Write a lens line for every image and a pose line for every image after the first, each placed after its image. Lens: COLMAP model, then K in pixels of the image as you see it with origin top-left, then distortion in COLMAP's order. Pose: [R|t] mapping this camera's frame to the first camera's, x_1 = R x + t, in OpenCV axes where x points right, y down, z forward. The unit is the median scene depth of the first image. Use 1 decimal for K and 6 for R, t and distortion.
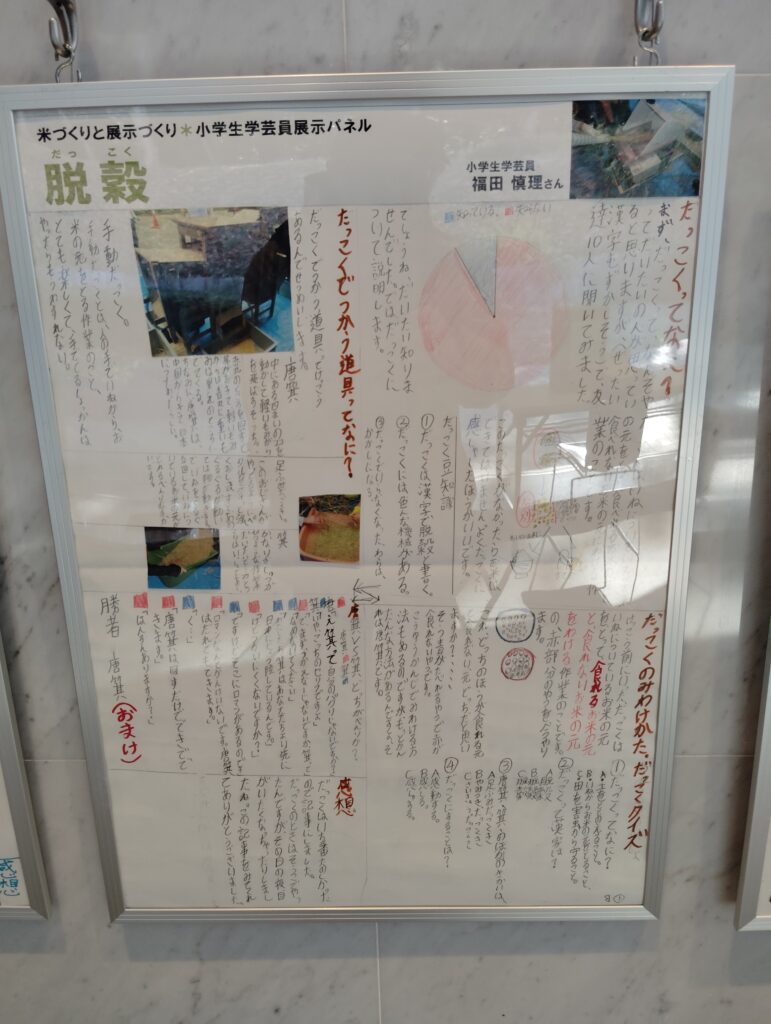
lens RADIAL K [[902.7, 0, 427.3], [0, 902.7, 545.6], [0, 0, 1]] dist [0.001921, -0.067310]
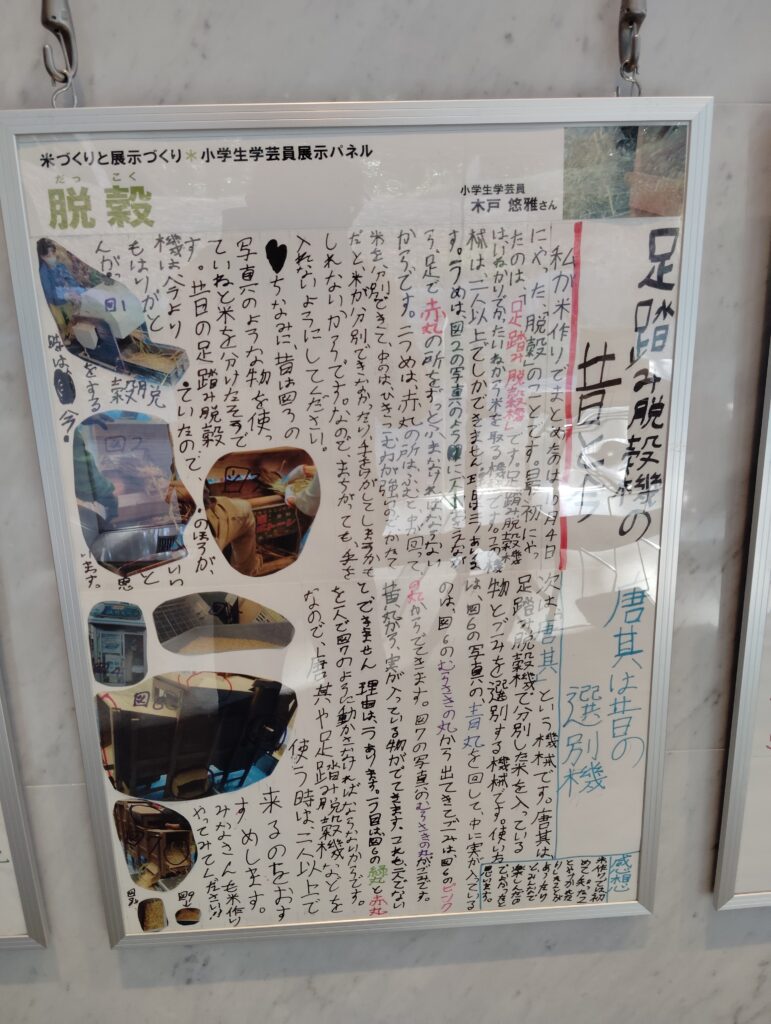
lens RADIAL K [[883.2, 0, 386.5], [0, 883.2, 536.5], [0, 0, 1]] dist [0.003769, -0.083738]
pose [[0.997706, -0.028399, 0.061445, -0.119585], [0.030091, 0.999188, -0.026794, 0.002110], [-0.060634, 0.028582, 0.997751, 0.003768]]
